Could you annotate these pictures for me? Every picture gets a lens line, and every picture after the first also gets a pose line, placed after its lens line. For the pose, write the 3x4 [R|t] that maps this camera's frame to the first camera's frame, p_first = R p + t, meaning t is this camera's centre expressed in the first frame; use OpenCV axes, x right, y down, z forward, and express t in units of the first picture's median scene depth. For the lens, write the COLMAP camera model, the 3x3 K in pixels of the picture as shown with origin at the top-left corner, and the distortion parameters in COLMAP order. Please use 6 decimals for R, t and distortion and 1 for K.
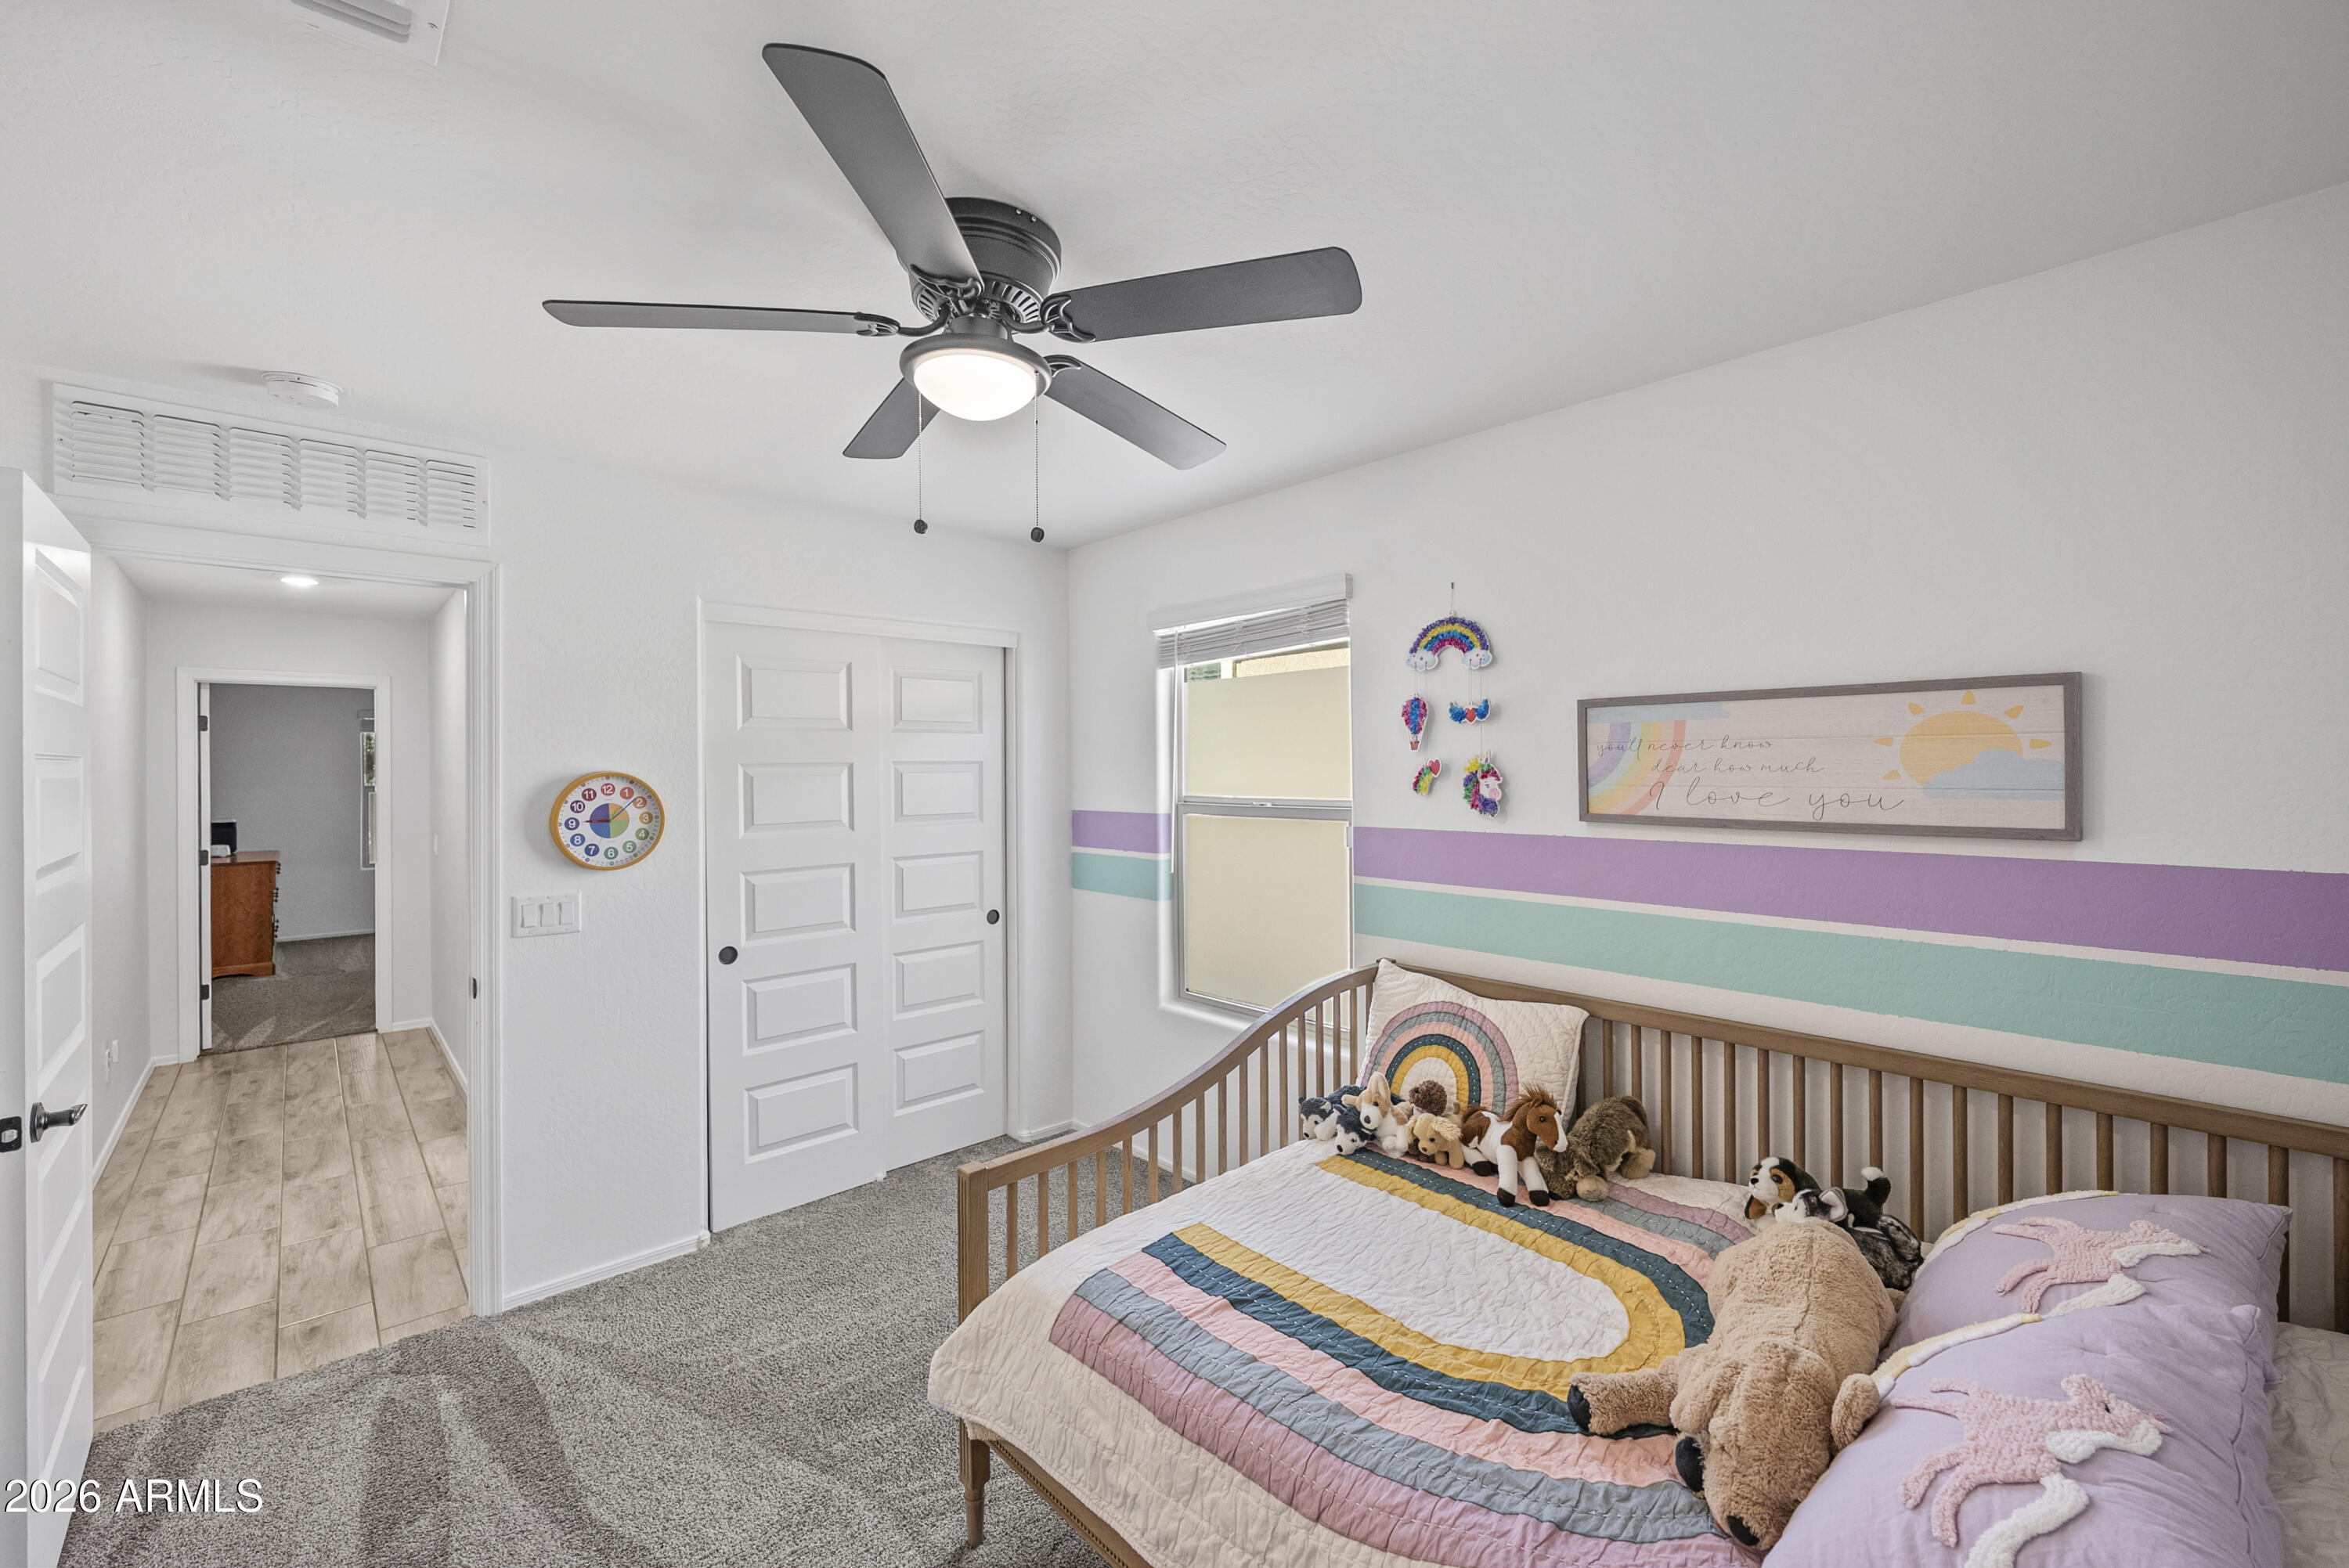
lens RADIAL K [[983.0, 0, 1190.2], [0, 983.0, 767.0], [0, 0, 1]] dist [-0.000258, -0.000570]
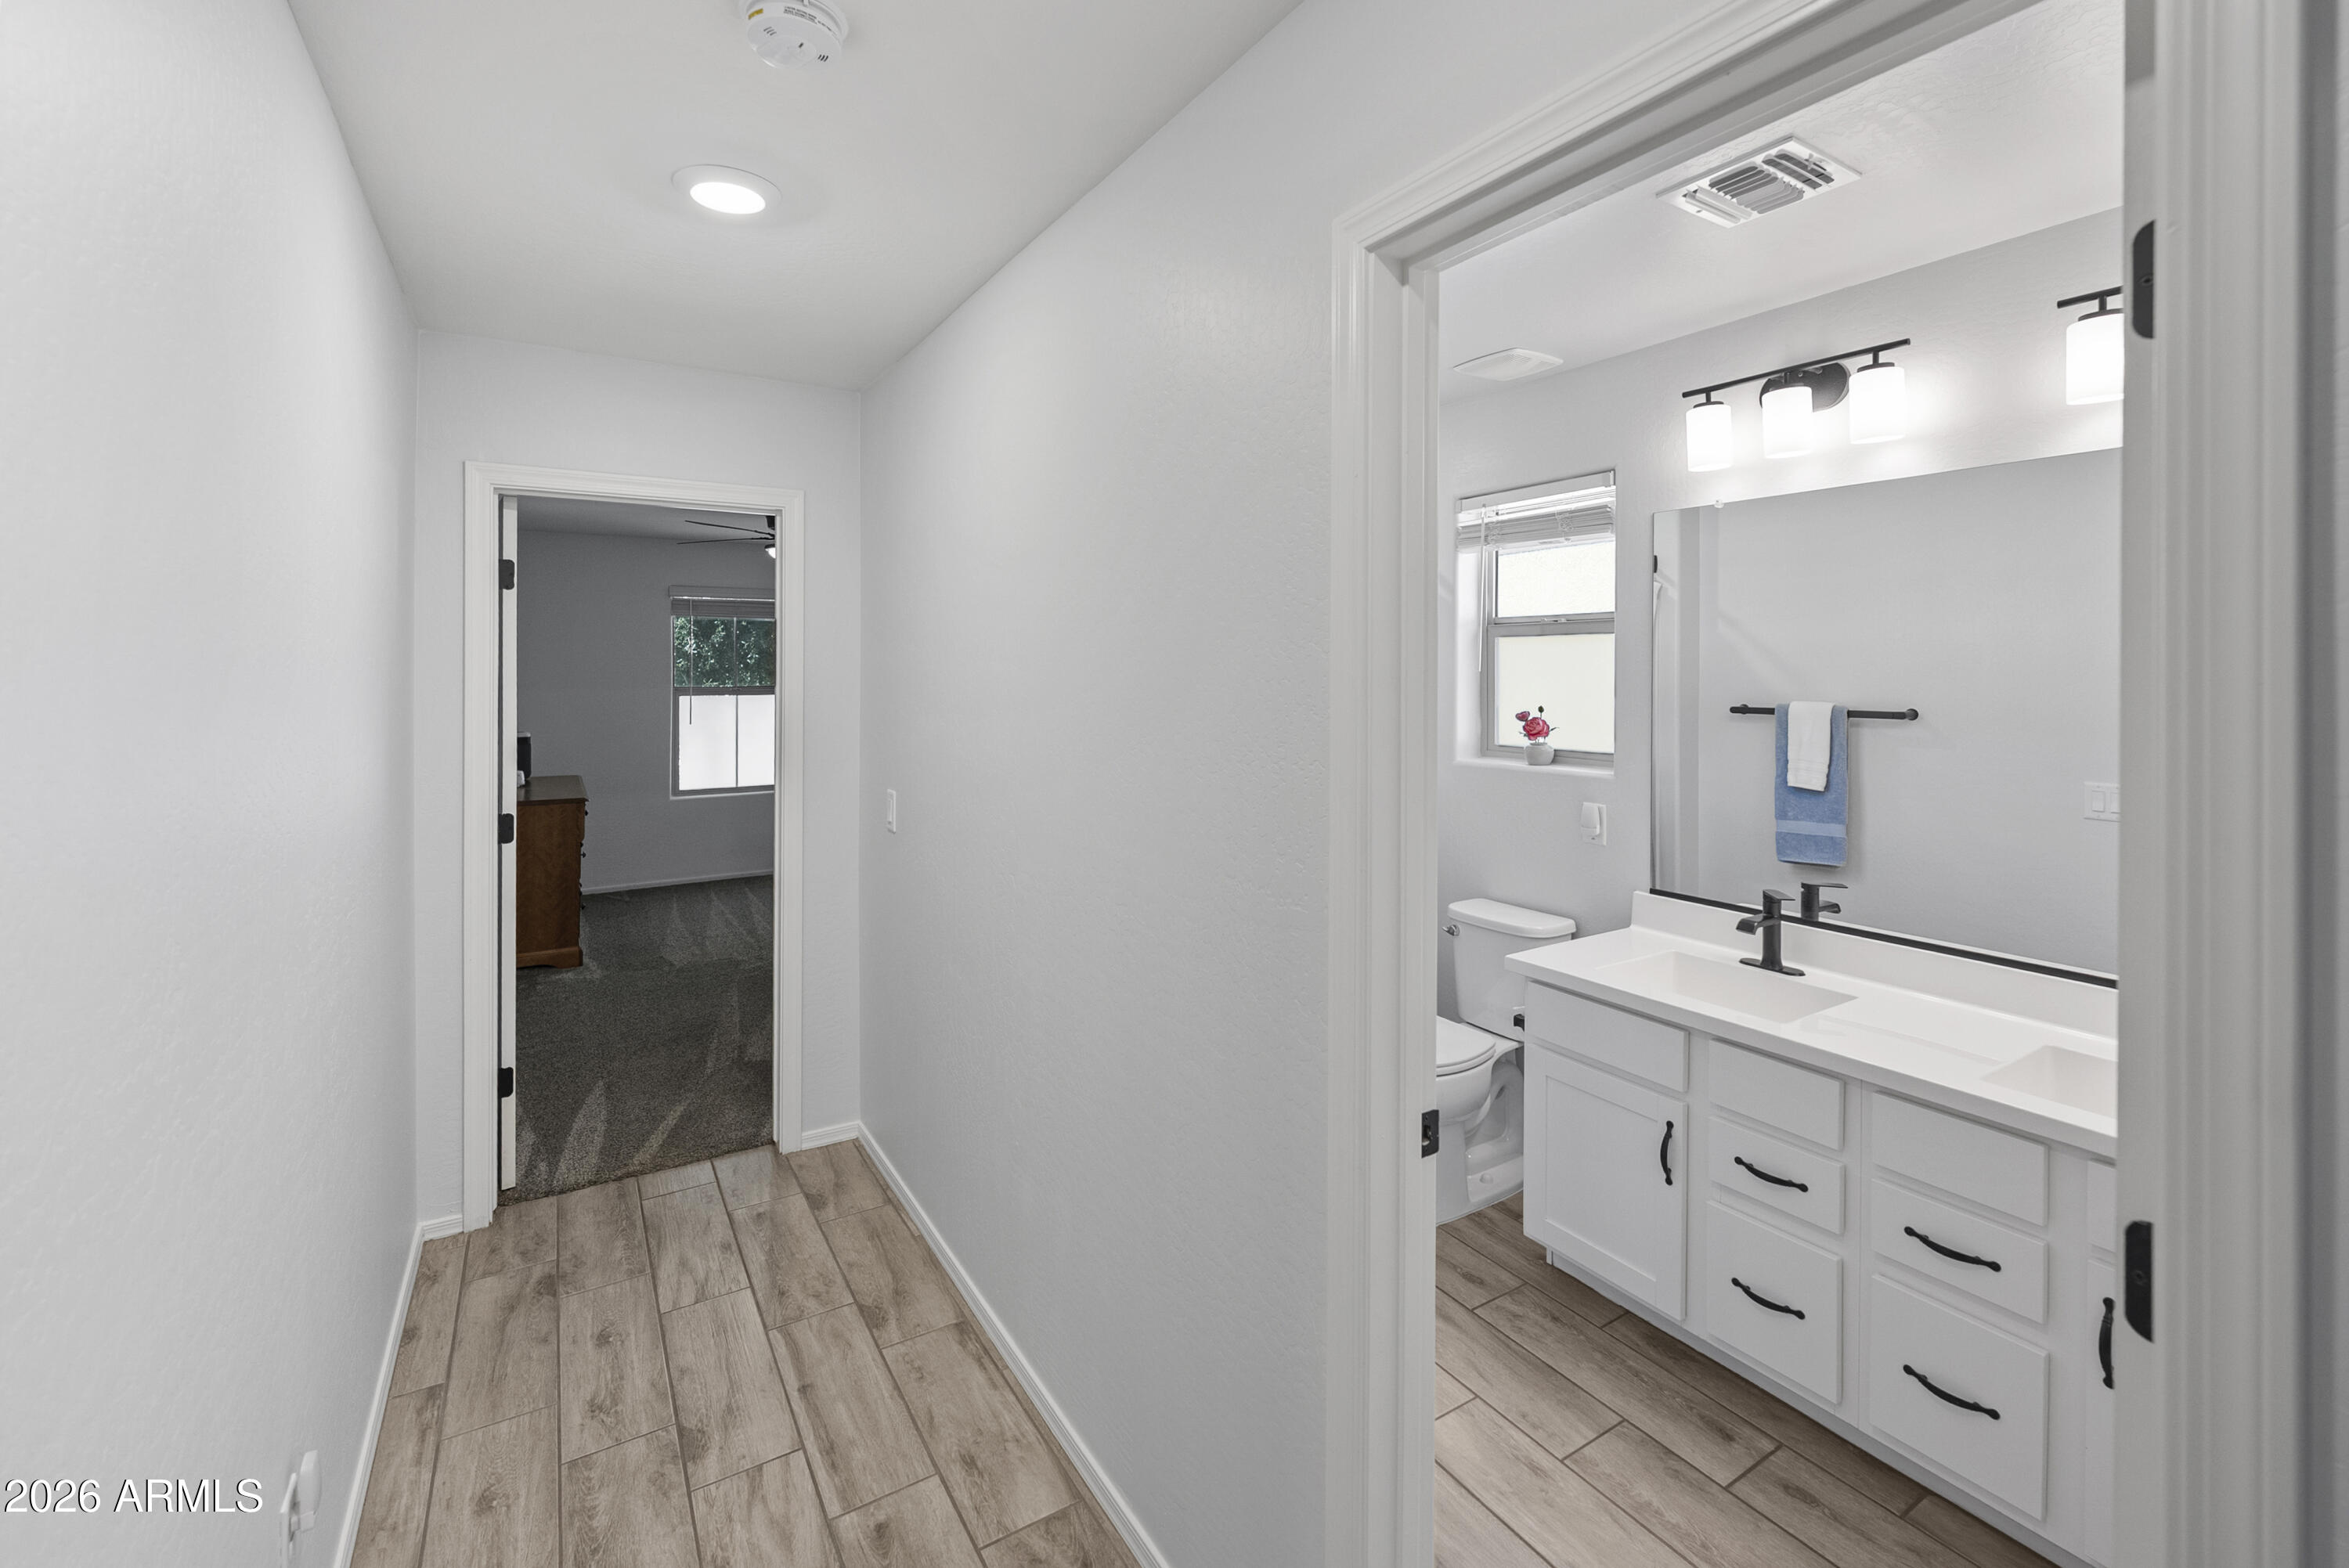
lens RADIAL K [[983.0, 0, 1155.7], [0, 983.0, 663.5], [0, 0, 1]] dist [-0.000258, -0.000570]
pose [[0.983227, 0.003755, -0.182346, -0.563786], [-0.004411, 0.999985, -0.003194, 0.003513], [0.182332, 0.003945, 0.983229, 0.542699]]
